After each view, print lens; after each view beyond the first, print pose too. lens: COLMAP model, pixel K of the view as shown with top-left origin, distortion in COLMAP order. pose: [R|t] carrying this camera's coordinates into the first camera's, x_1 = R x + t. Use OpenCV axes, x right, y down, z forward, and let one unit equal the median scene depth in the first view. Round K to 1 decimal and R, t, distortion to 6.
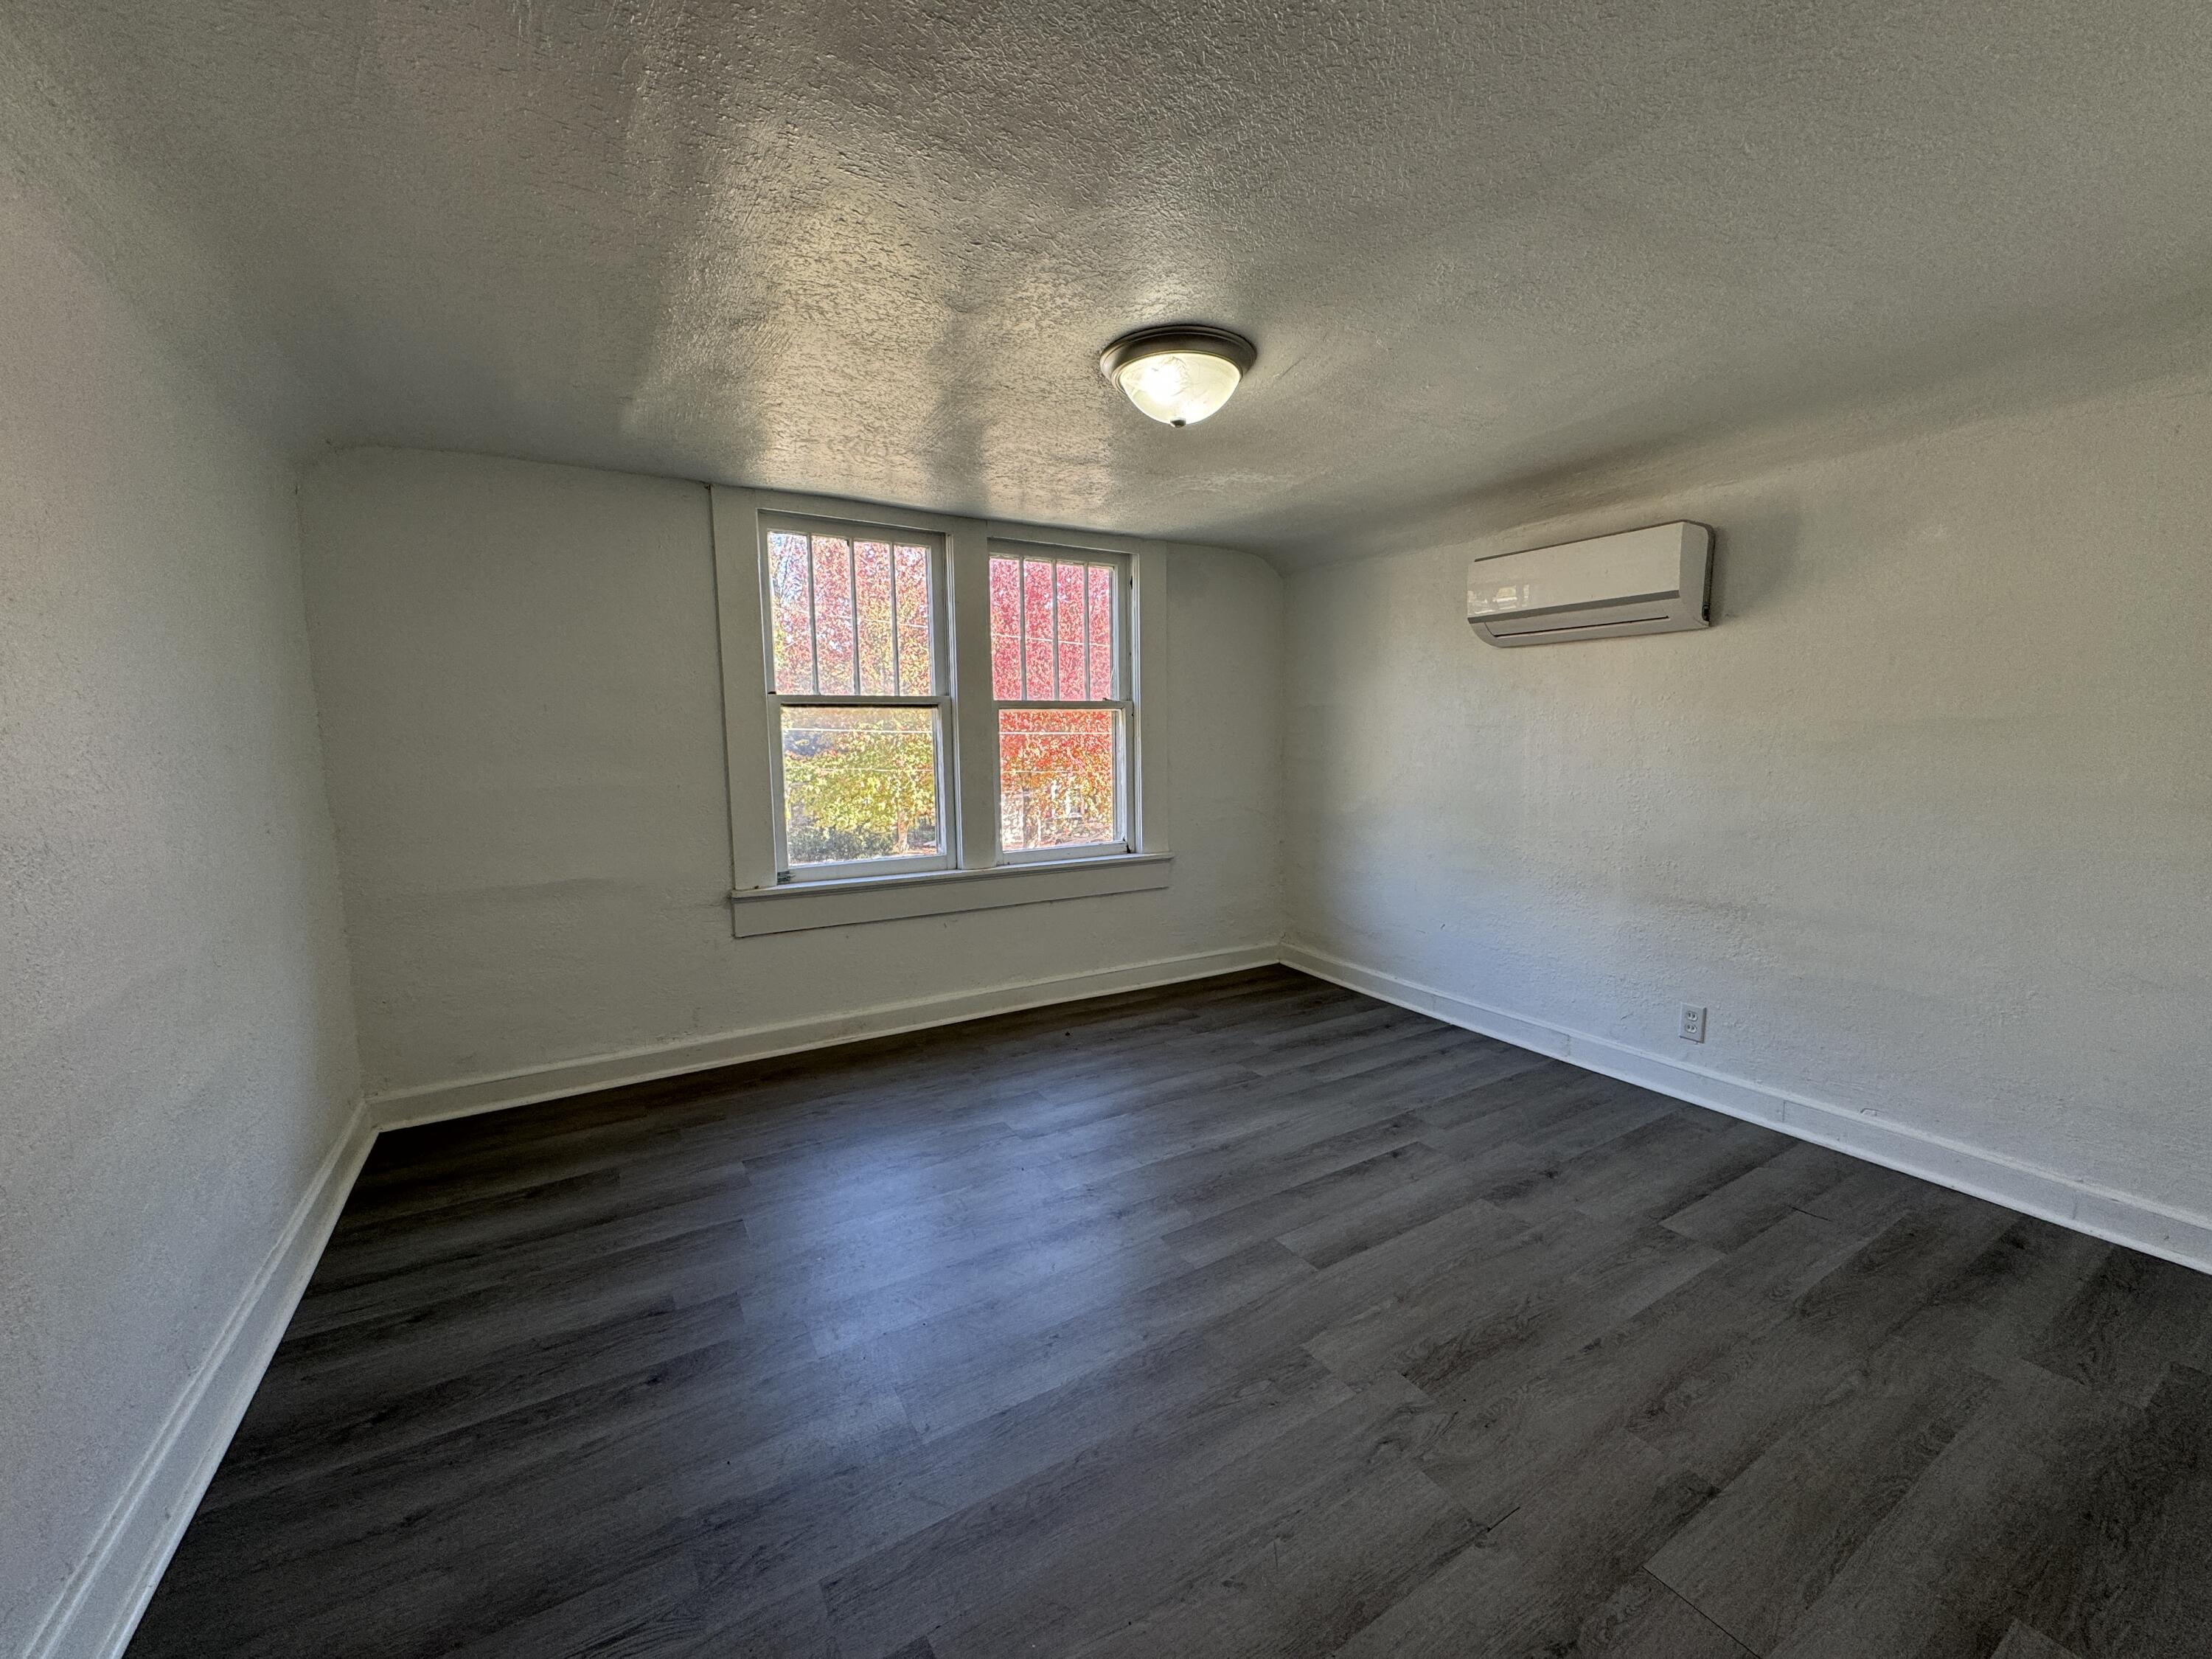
lens RADIAL K [[876.5, 0, 1103.8], [0, 876.5, 823.7], [0, 0, 1]] dist [-0.001888, 0.001053]
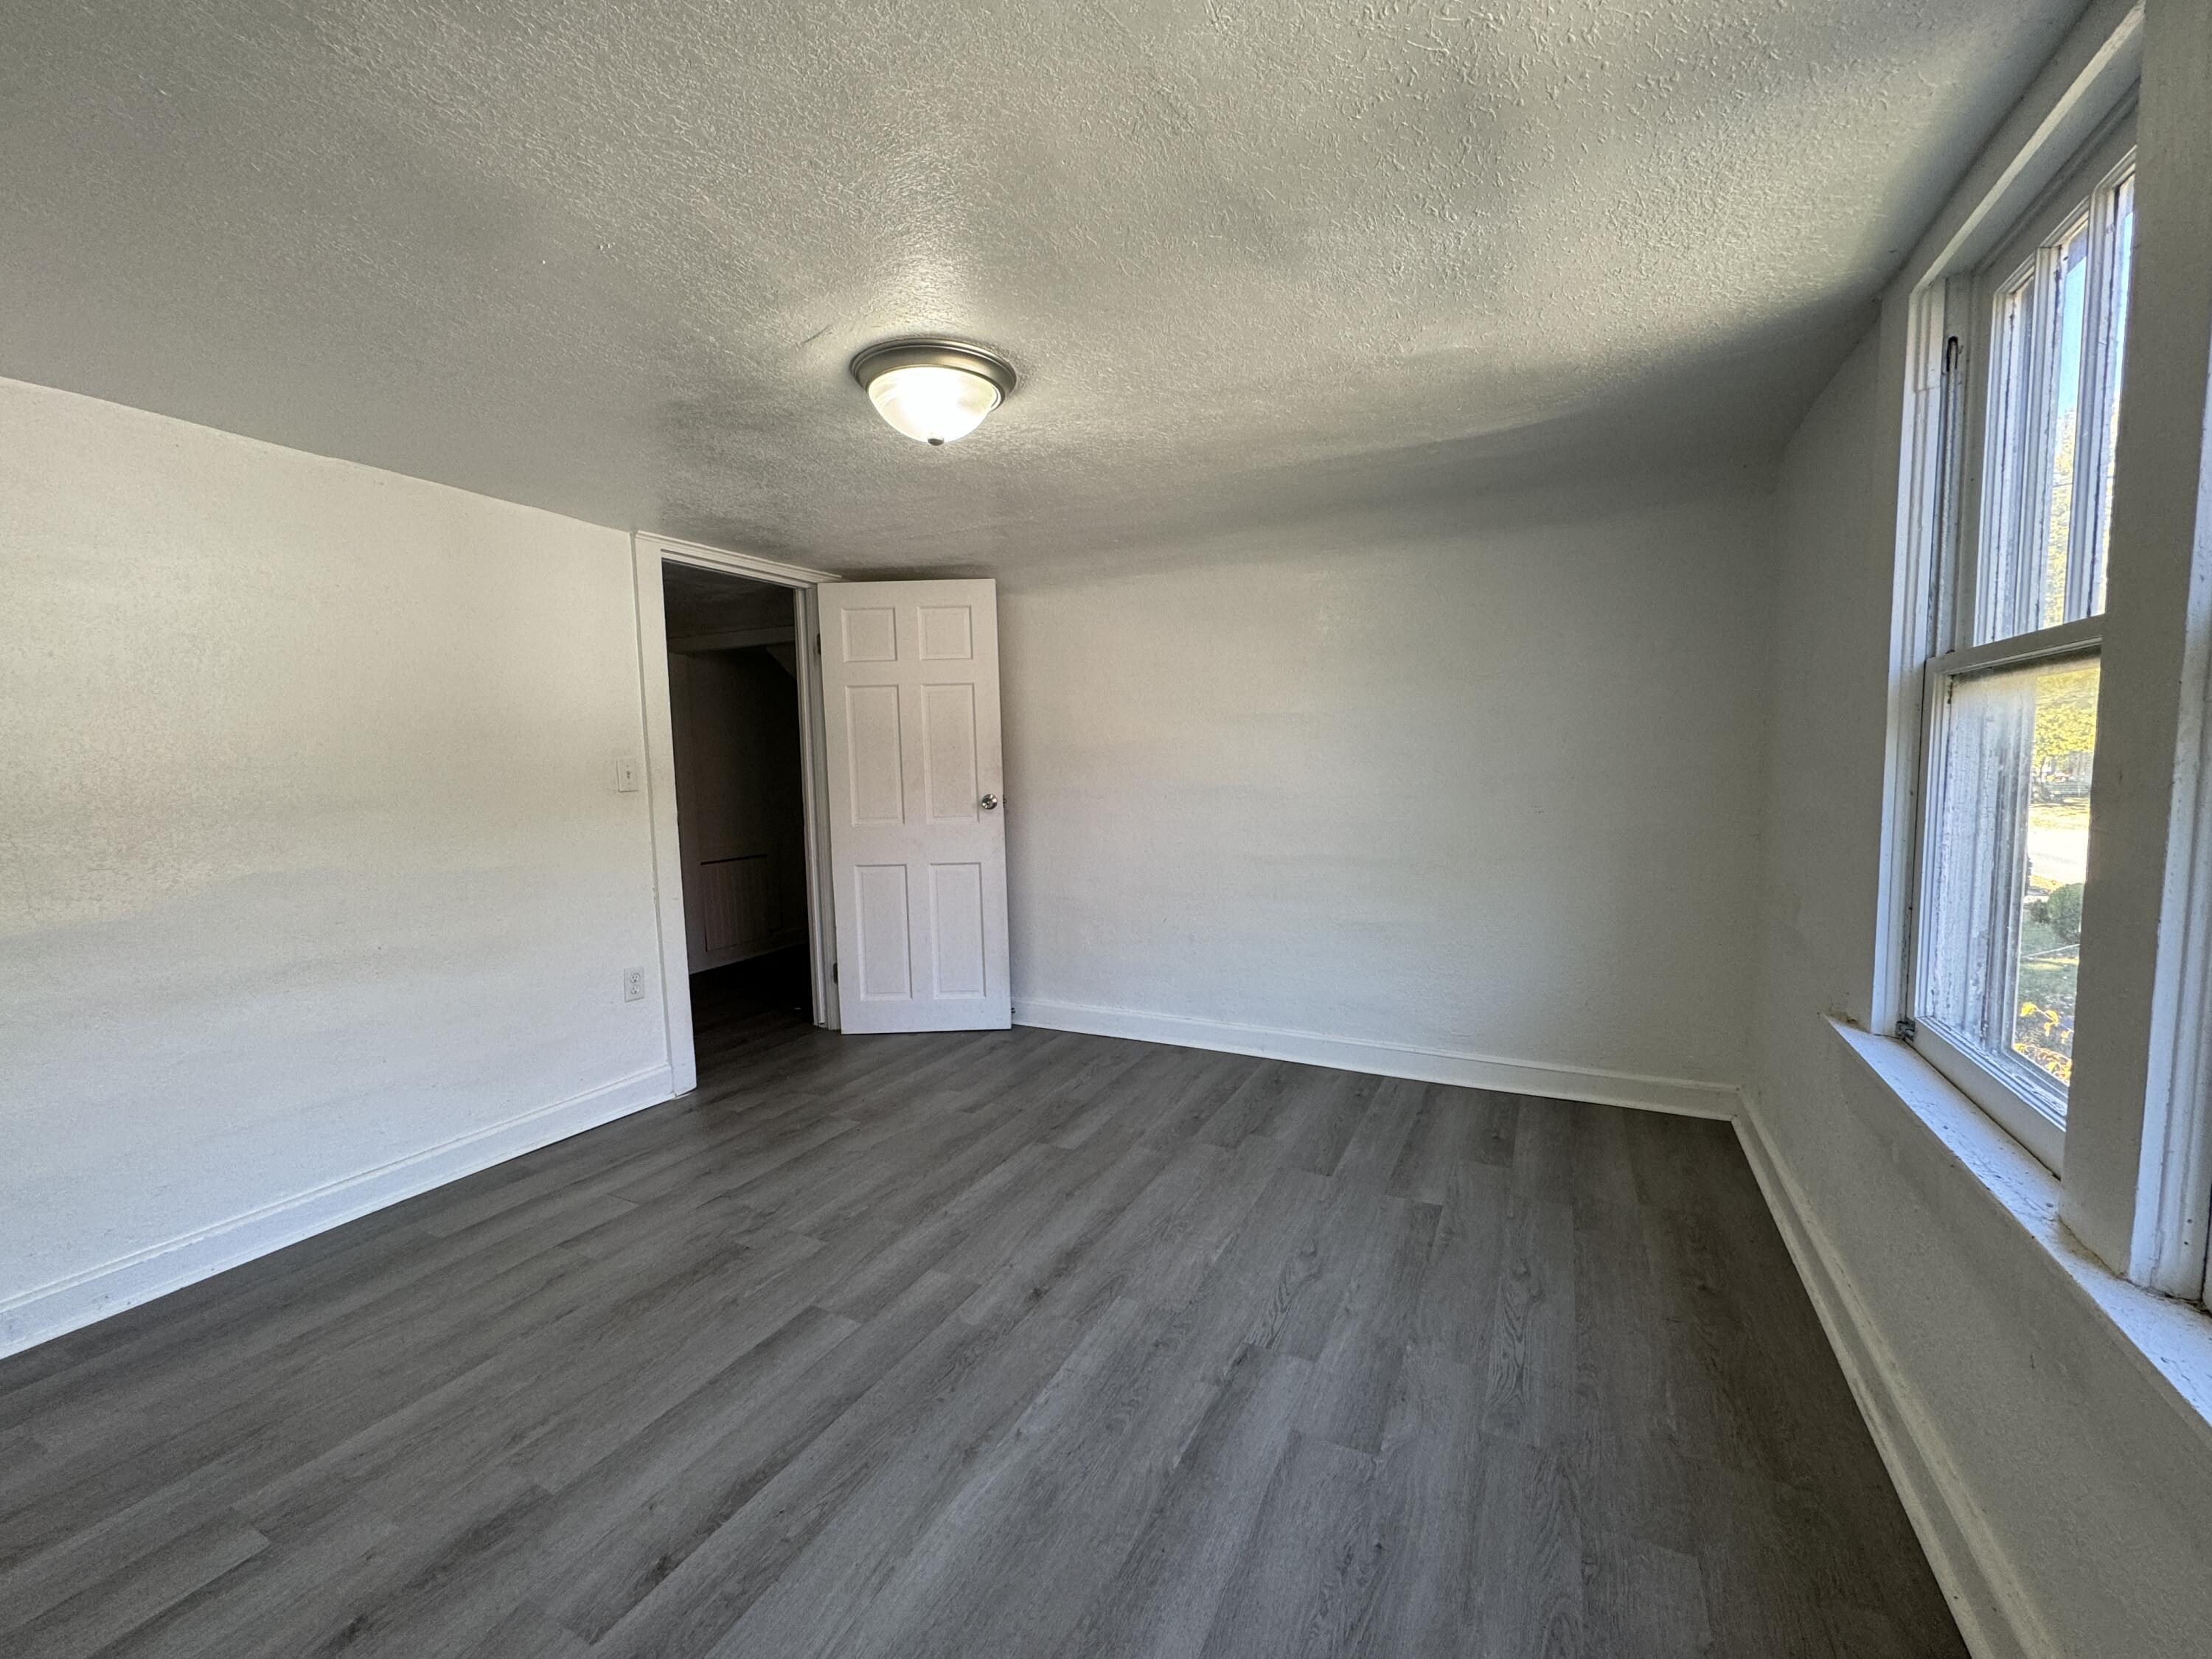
lens RADIAL K [[876.5, 0, 1107.2], [0, 876.5, 842.7], [0, 0, 1]] dist [-0.001888, 0.001053]
pose [[-0.850585, 0.076820, -0.520196, 0.394656], [-0.026093, 0.981887, 0.187665, -0.182730], [0.525190, 0.173198, -0.833174, 1.724513]]
